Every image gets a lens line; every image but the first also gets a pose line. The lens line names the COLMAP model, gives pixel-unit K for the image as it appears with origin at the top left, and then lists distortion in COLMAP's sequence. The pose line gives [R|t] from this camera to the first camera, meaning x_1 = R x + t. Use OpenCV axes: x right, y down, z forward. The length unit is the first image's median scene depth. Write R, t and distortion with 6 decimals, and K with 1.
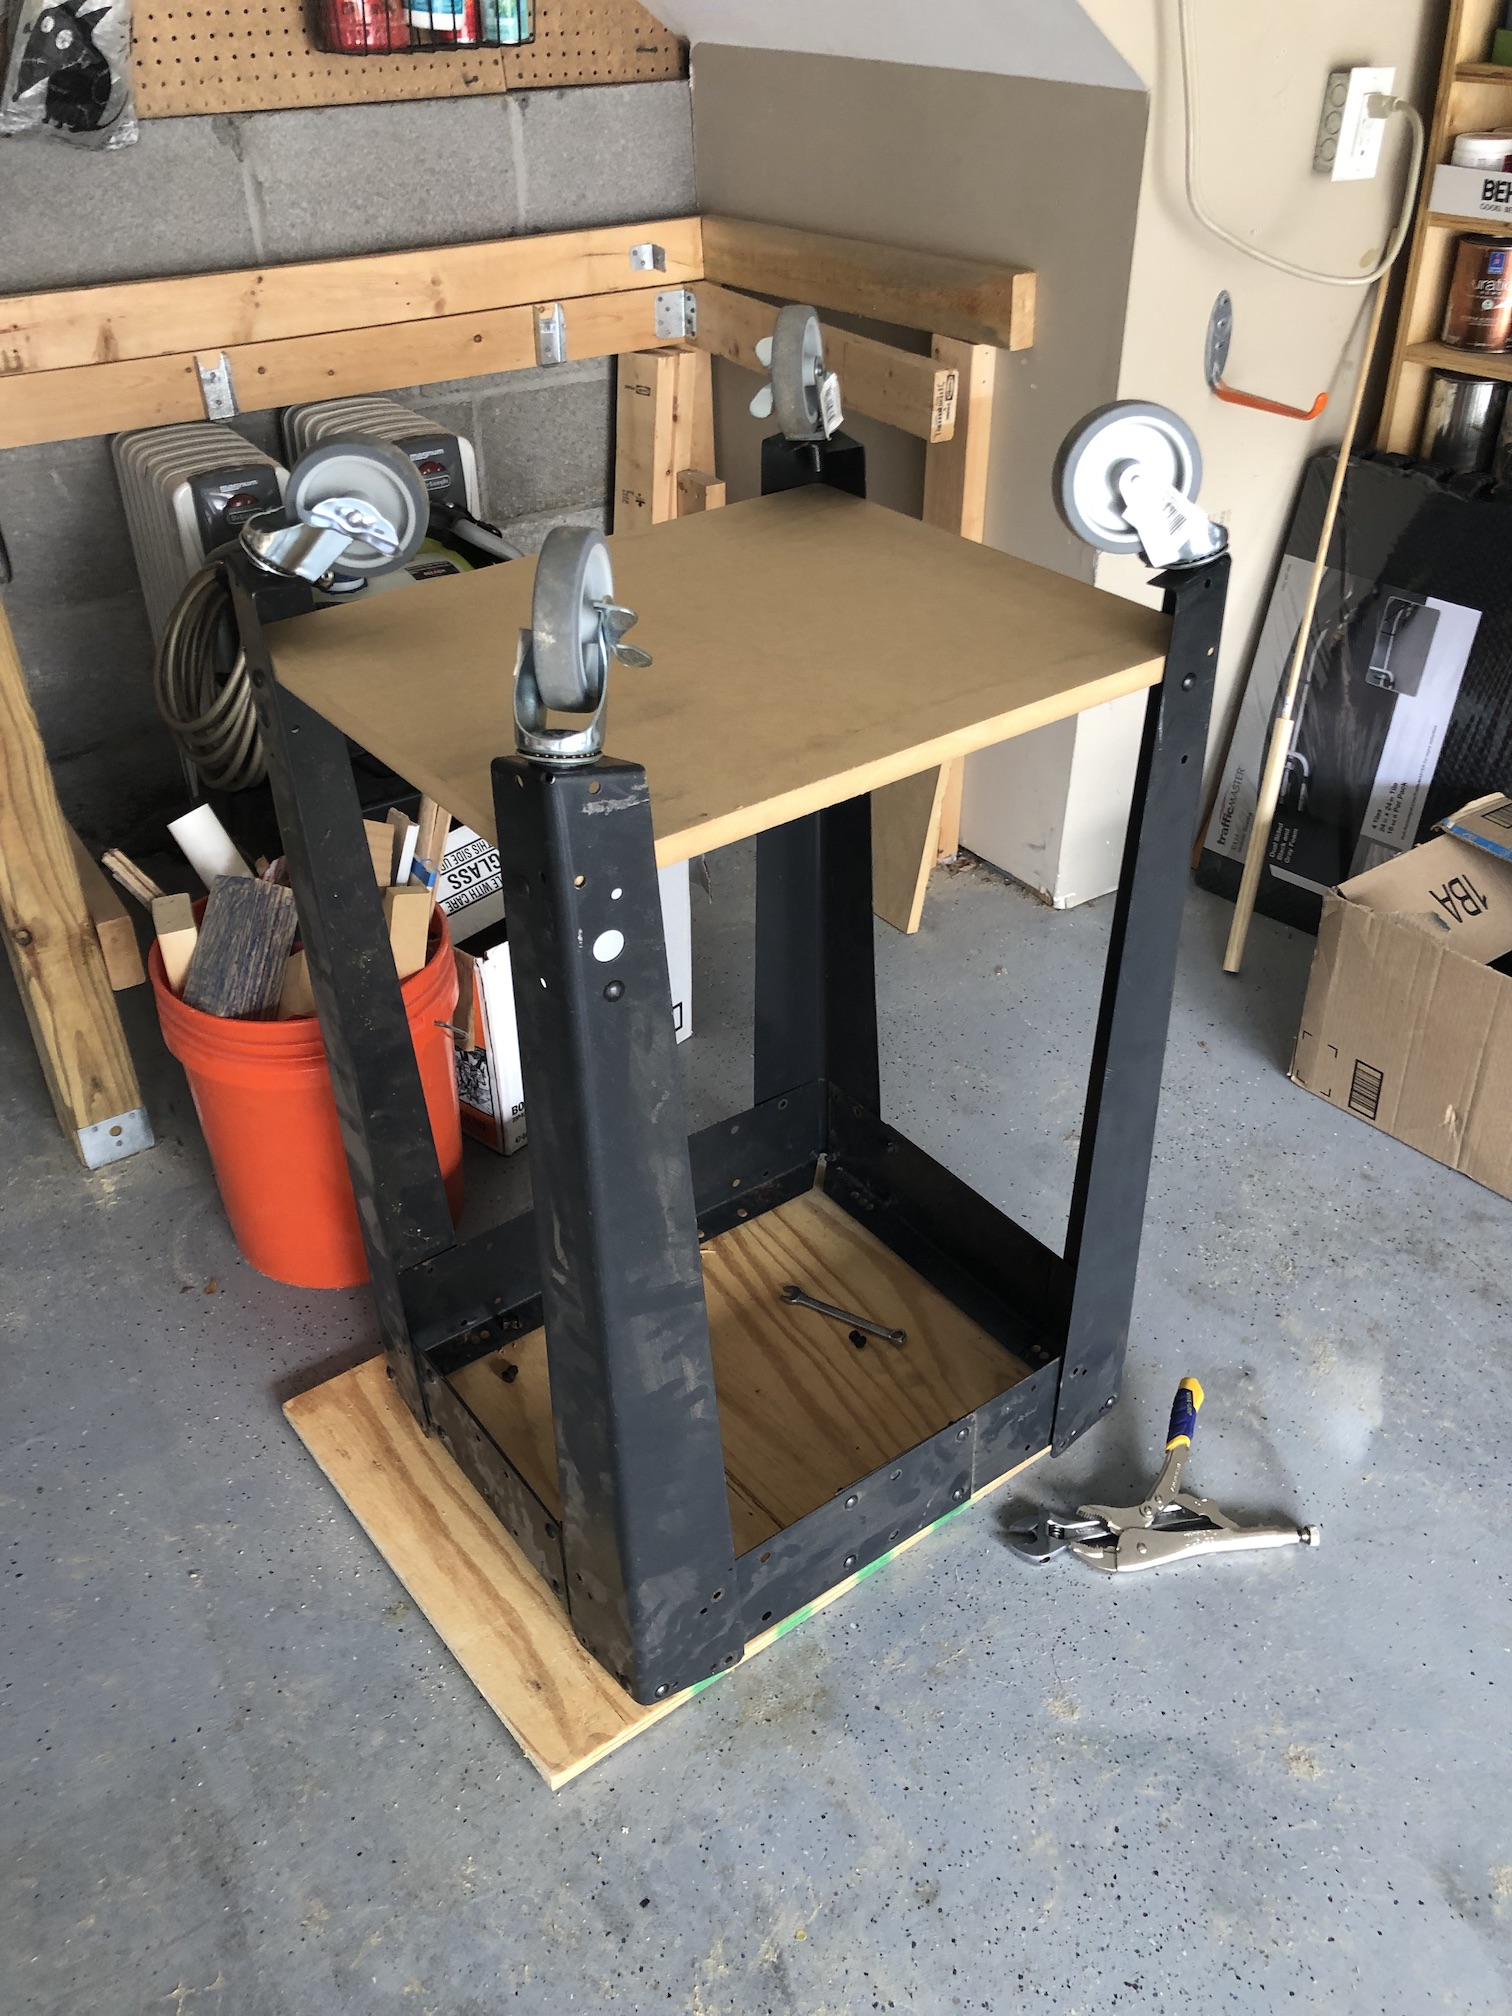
lens RADIAL K [[1649.6, 0, 717.6], [0, 1649.6, 1015.8], [0, 0, 1]] dist [0.065916, -0.076847]
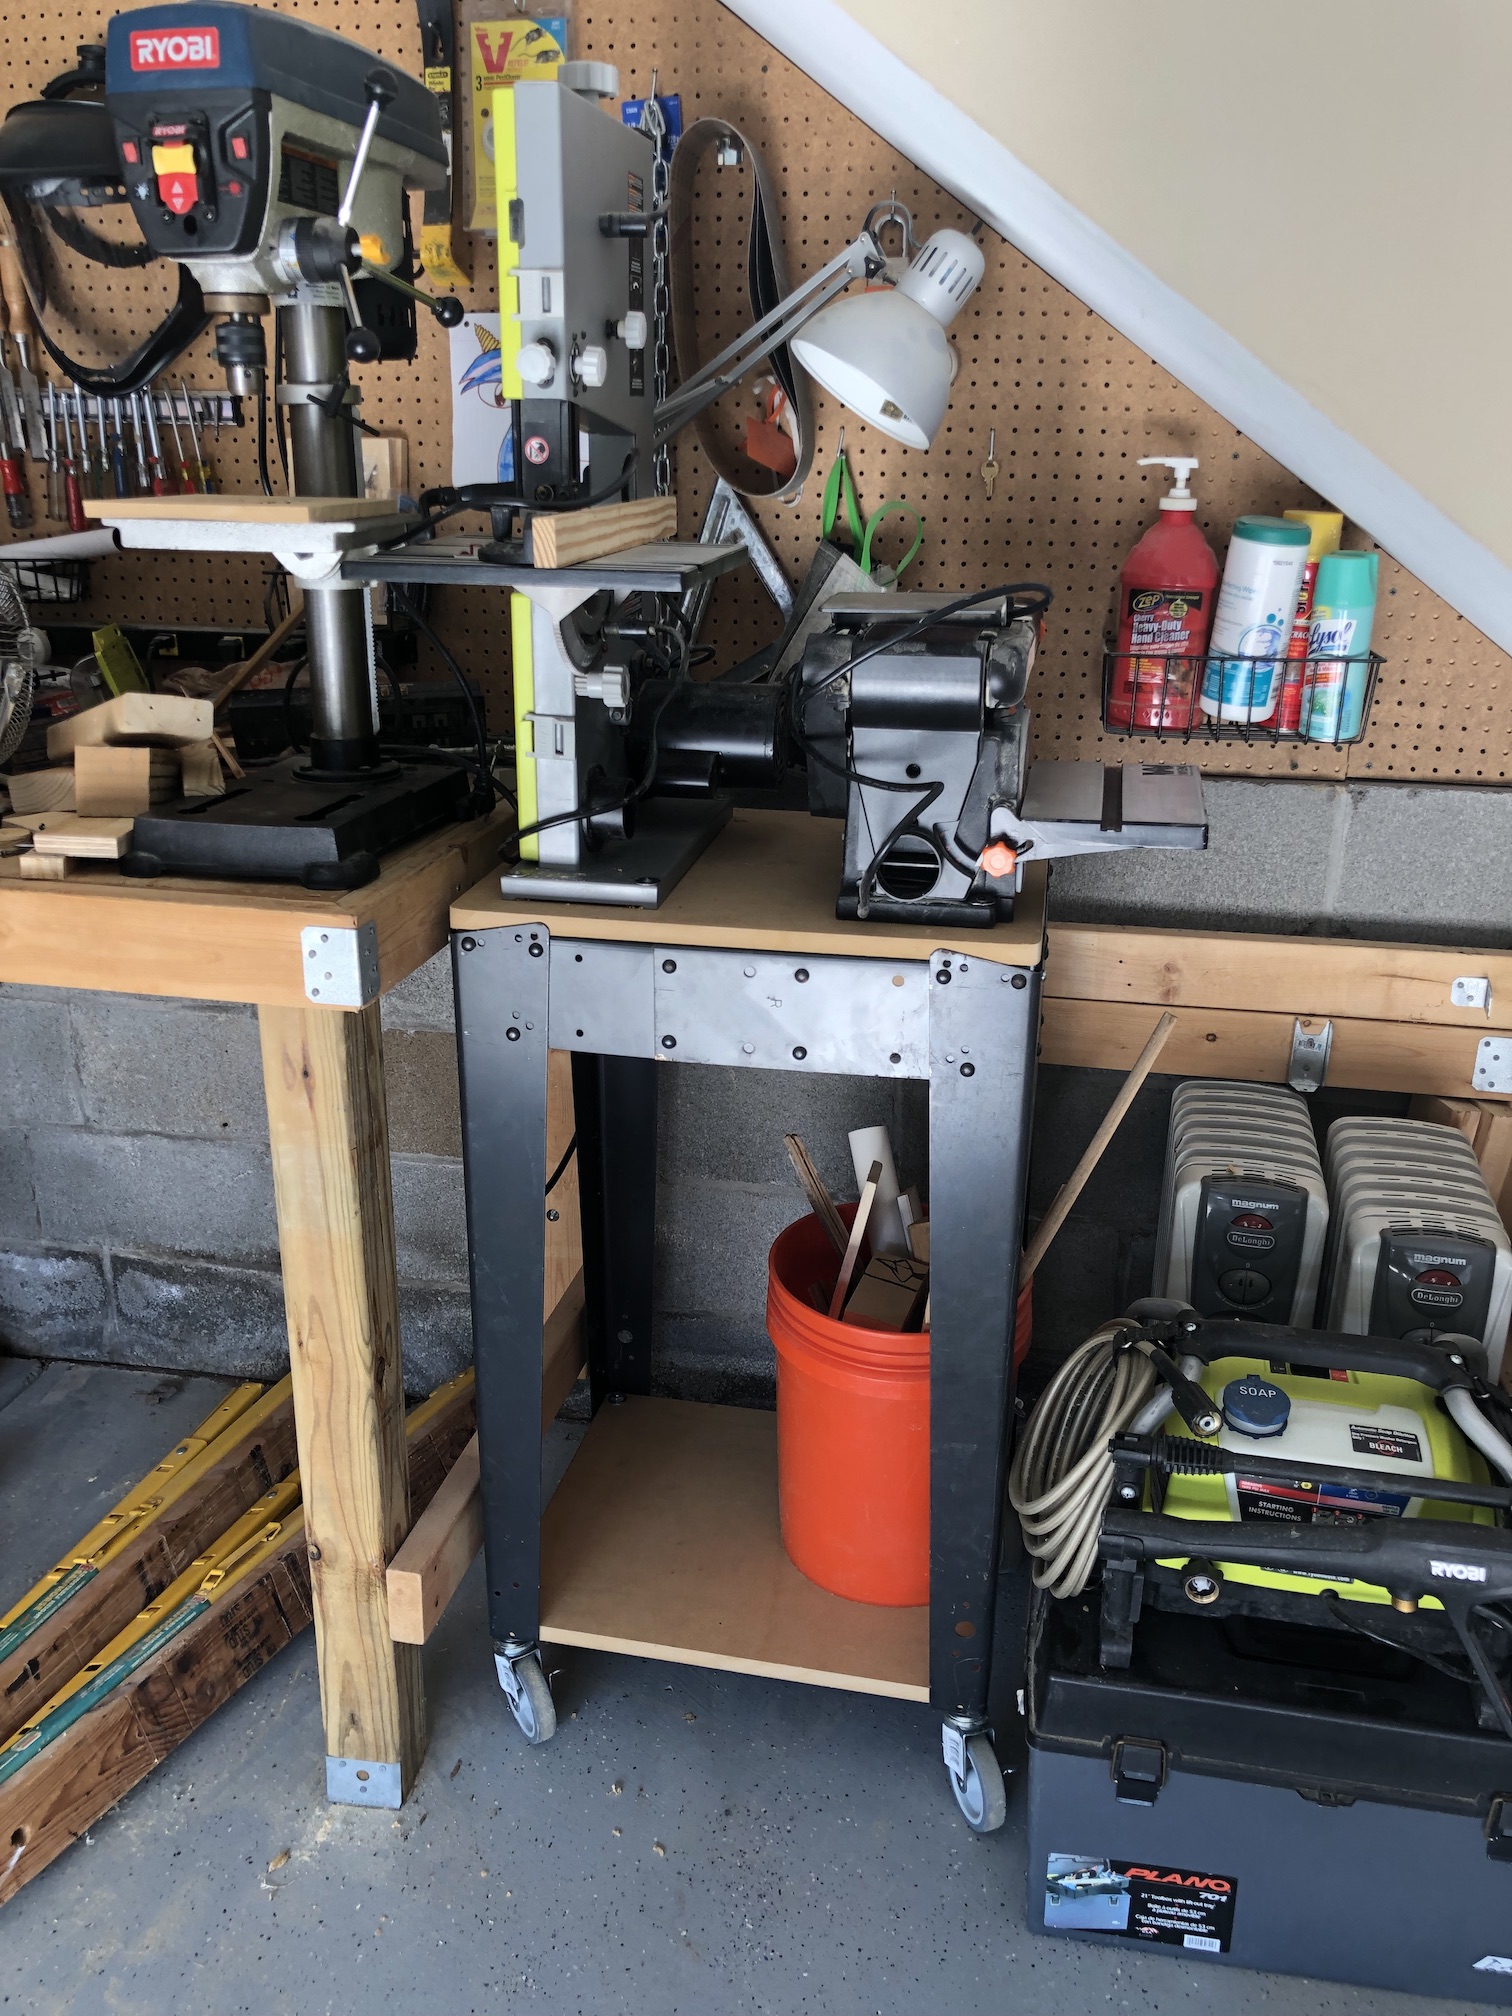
lens RADIAL K [[1647.3, 0, 756.0], [0, 1647.3, 1008.0], [0, 0, 1]] dist [0.062334, -0.077425]
pose [[0.728655, 0.262834, -0.632440, 0.225263], [-0.400311, 0.912712, -0.081899, -0.282964], [0.555710, 0.312848, 0.770267, 0.255199]]
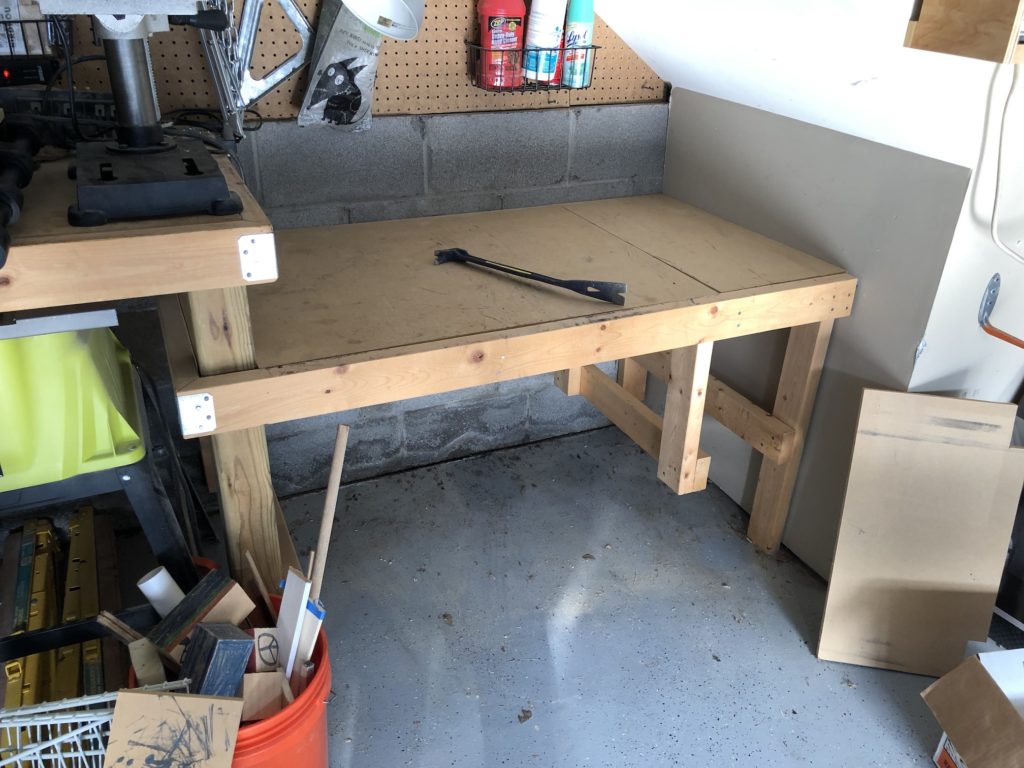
lens RADIAL K [[837.9, 0, 512.0], [0, 837.9, 384.0], [0, 0, 1]] dist [0.065916, -0.076847]
pose [[0.989411, 0.110028, -0.094658, -0.072313], [-0.119037, 0.988289, -0.095470, -0.170097], [0.083045, 0.105727, 0.990921, 0.124285]]
